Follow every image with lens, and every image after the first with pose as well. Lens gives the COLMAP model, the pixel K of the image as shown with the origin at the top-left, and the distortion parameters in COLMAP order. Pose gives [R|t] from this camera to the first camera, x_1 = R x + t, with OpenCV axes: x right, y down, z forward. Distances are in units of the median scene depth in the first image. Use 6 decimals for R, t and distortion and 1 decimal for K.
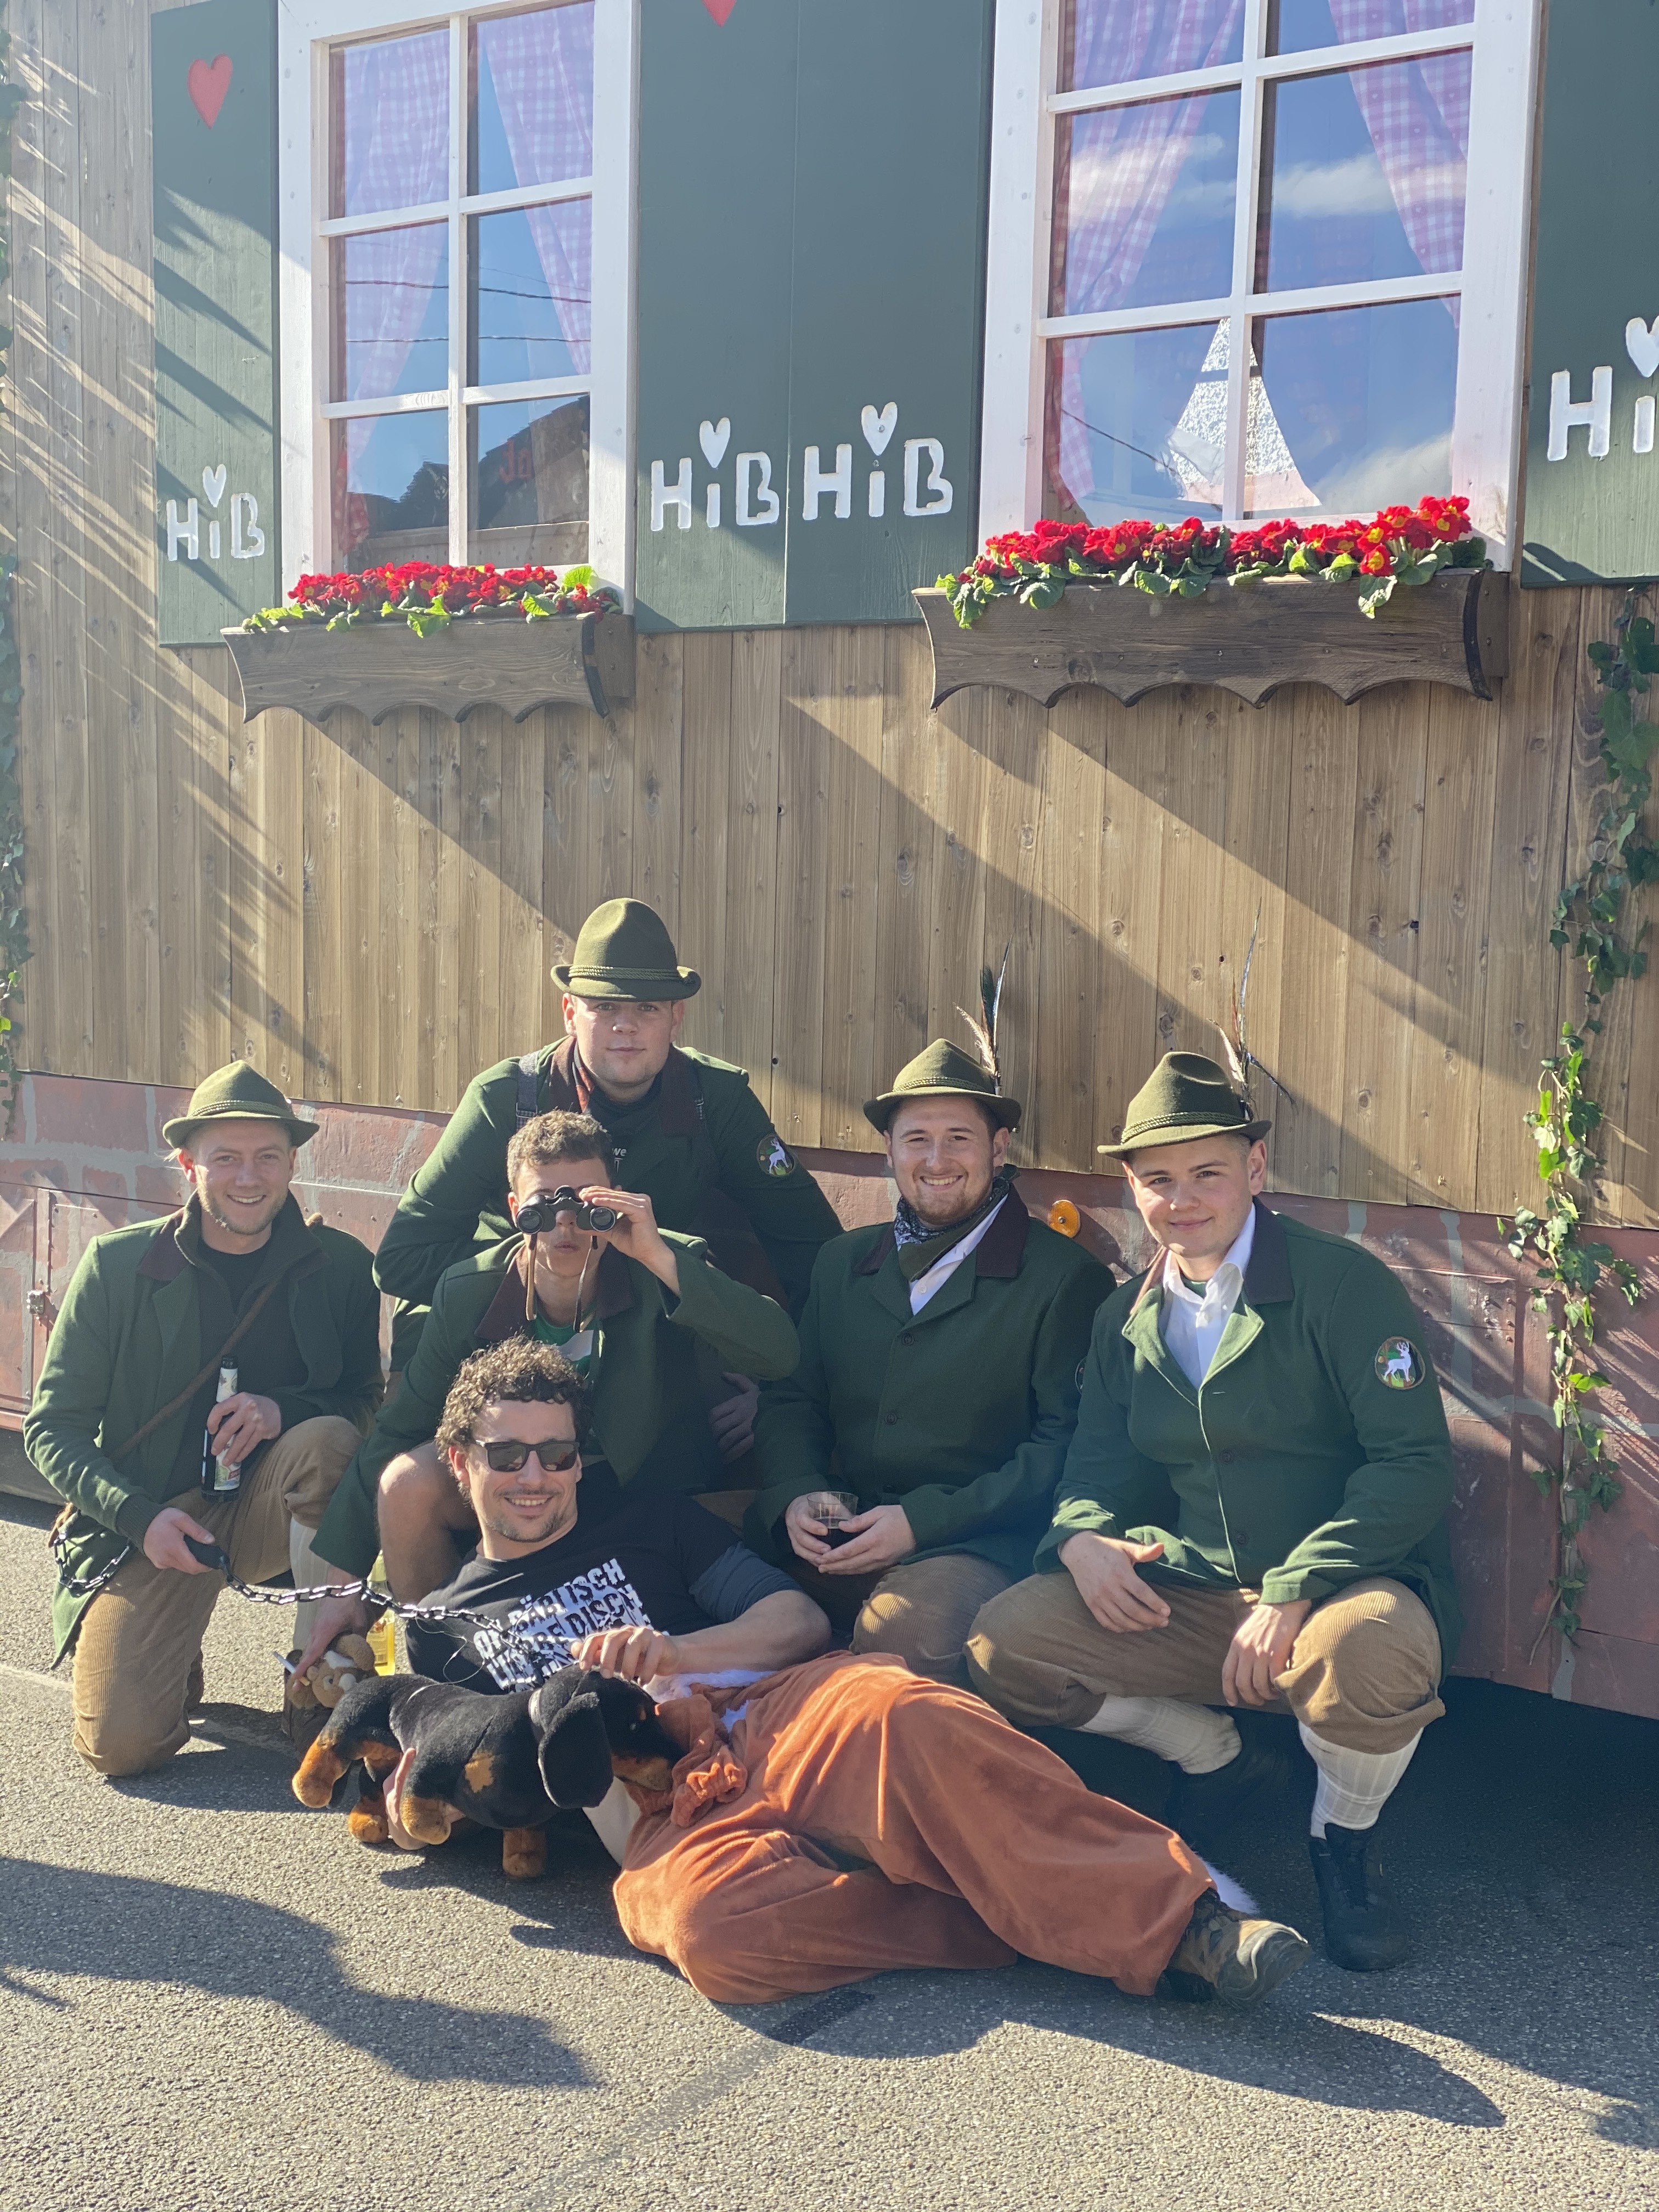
lens RADIAL K [[3255.7, 0, 831.0], [0, 3255.7, 1093.8], [0, 0, 1]] dist [0.105918, 0.000000]
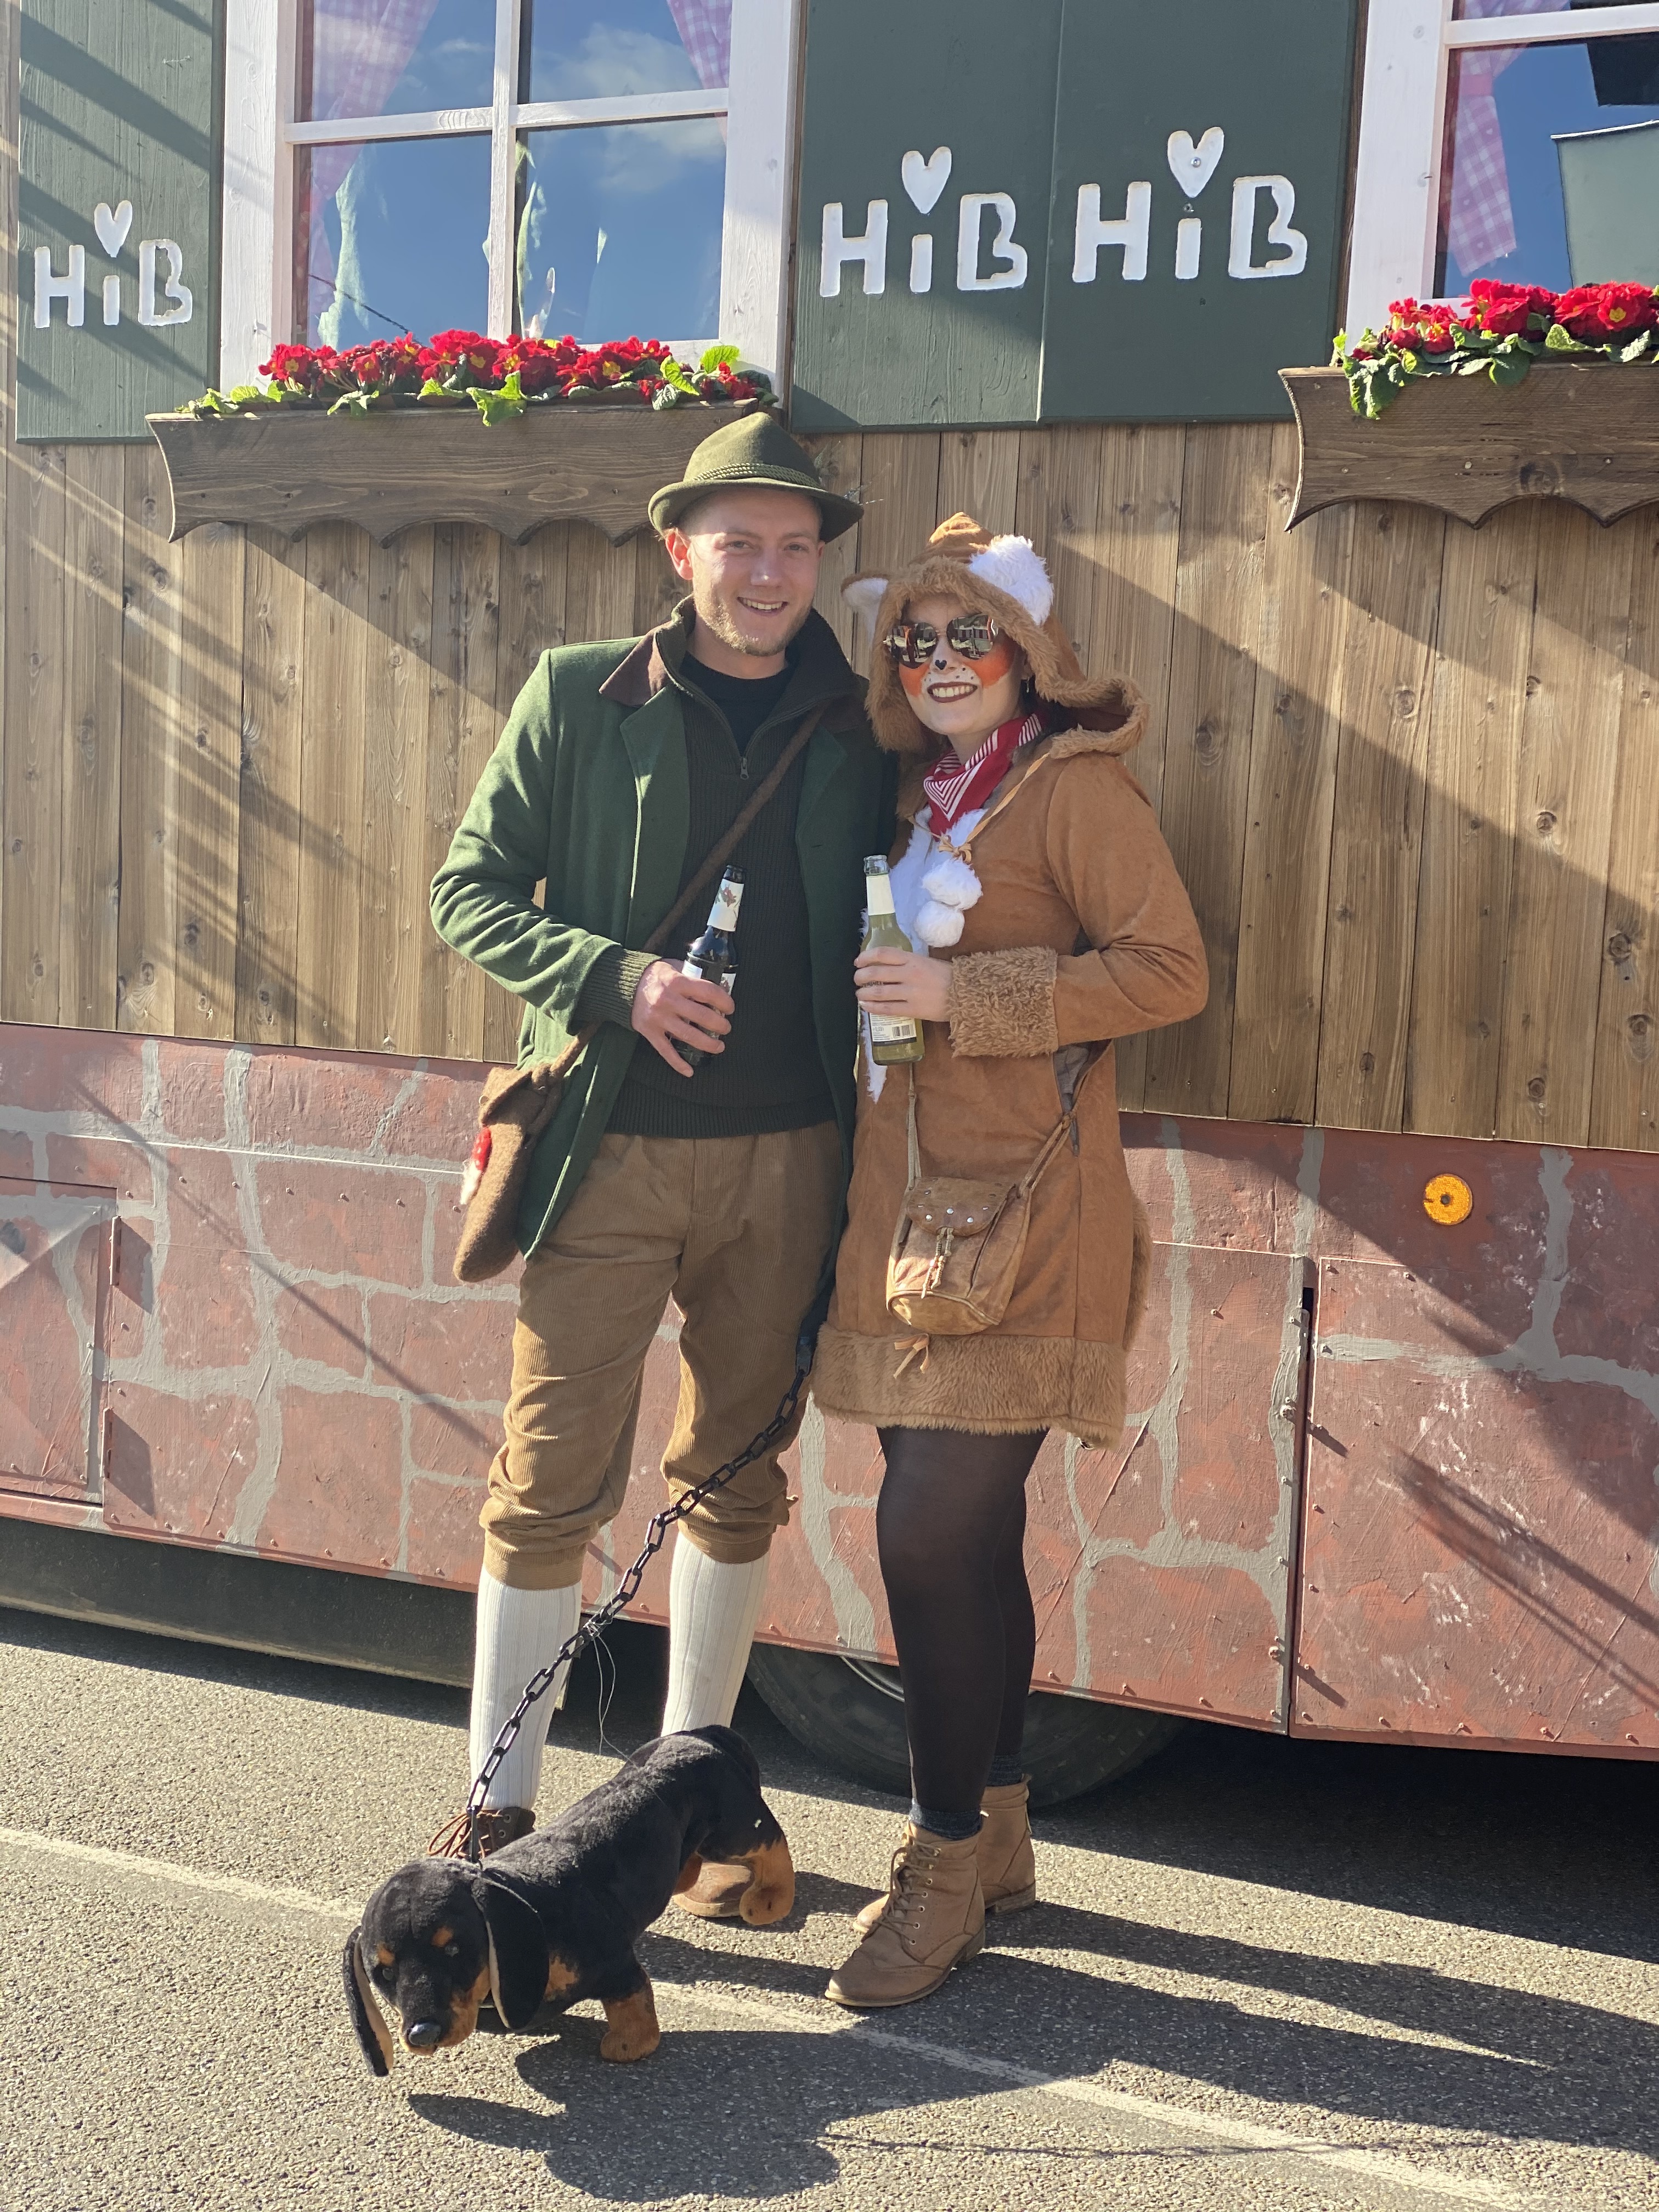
lens RADIAL K [[3255.7, 0, 831.1], [0, 3255.7, 1109.3], [0, 0, 1]] dist [0.105918, 0.000000]
pose [[0.974848, 0.008295, 0.222716, -0.238401], [-0.010257, 0.999918, 0.007654, 0.012510], [-0.222635, -0.009746, 0.974853, 0.270842]]
